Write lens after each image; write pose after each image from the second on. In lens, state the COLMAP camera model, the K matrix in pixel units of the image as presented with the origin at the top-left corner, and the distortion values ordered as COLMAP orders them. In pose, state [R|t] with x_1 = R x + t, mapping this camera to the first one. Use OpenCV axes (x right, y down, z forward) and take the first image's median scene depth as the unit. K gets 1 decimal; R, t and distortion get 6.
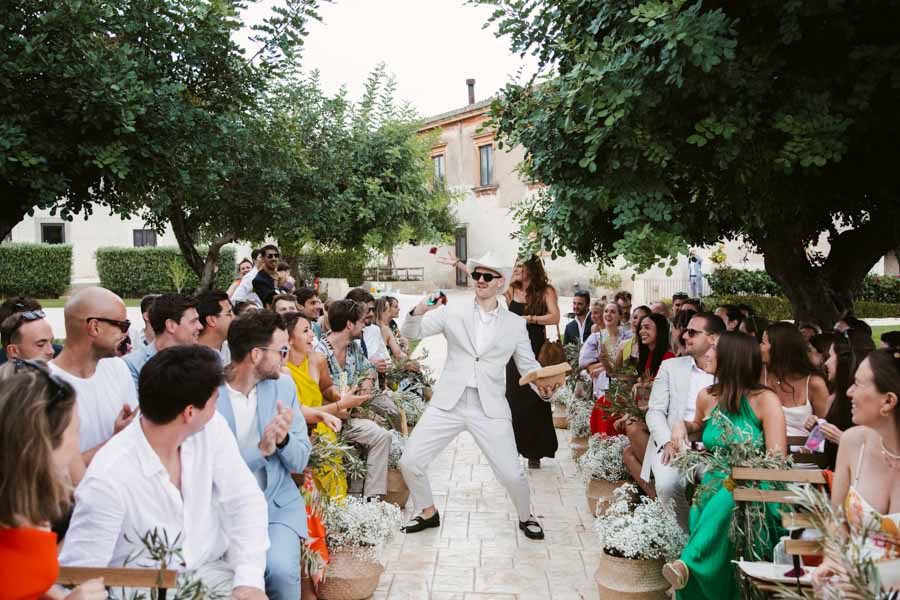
lens RADIAL K [[1015.3, 0, 442.7], [0, 1015.3, 305.3], [0, 0, 1]] dist [0.044074, 0.000000]
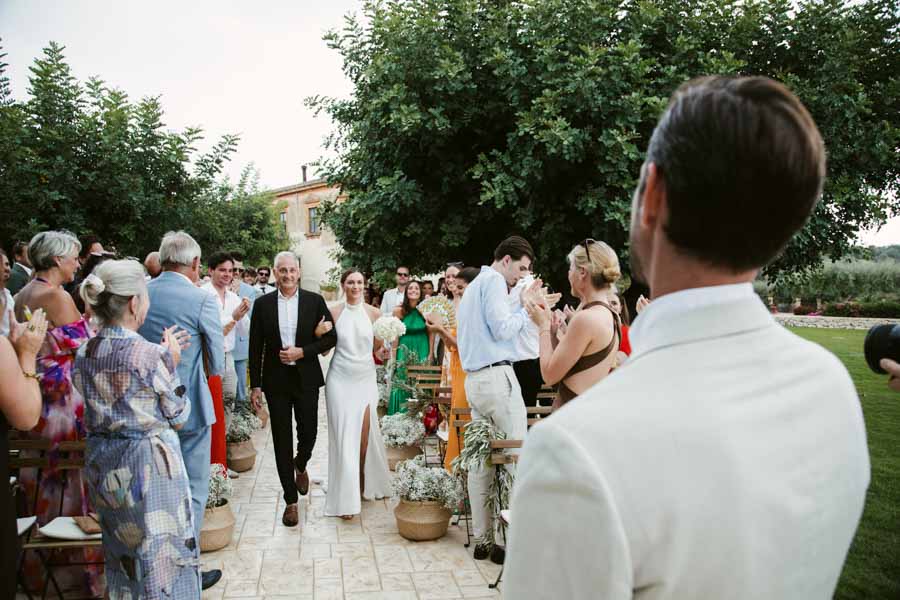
lens RADIAL K [[718.7, 0, 448.1], [0, 718.7, 294.3], [0, 0, 1]] dist [-0.069402, 0.003888]
pose [[0.973647, 0.009492, 0.227863, -0.024851], [-0.004862, 0.999770, -0.020872, 0.007900], [-0.228009, 0.019214, 0.973469, -0.526113]]
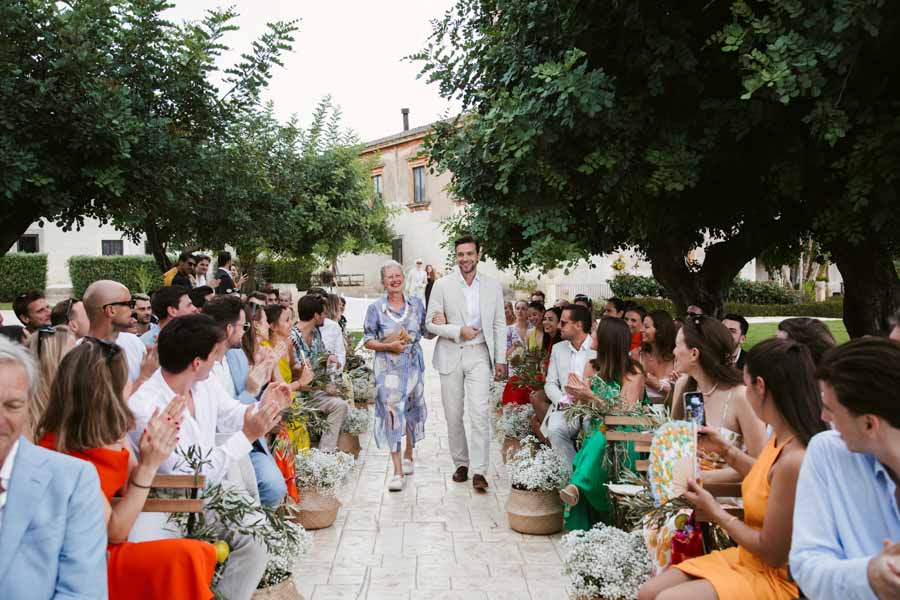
lens RADIAL K [[924.7, 0, 443.1], [0, 924.7, 301.3], [0, 0, 1]] dist [0.009597, 0.000000]
pose [[0.997623, -0.001499, 0.068896, -0.007192], [0.002169, 0.999951, -0.009649, 0.011689], [-0.068878, 0.009776, 0.997577, -0.121132]]
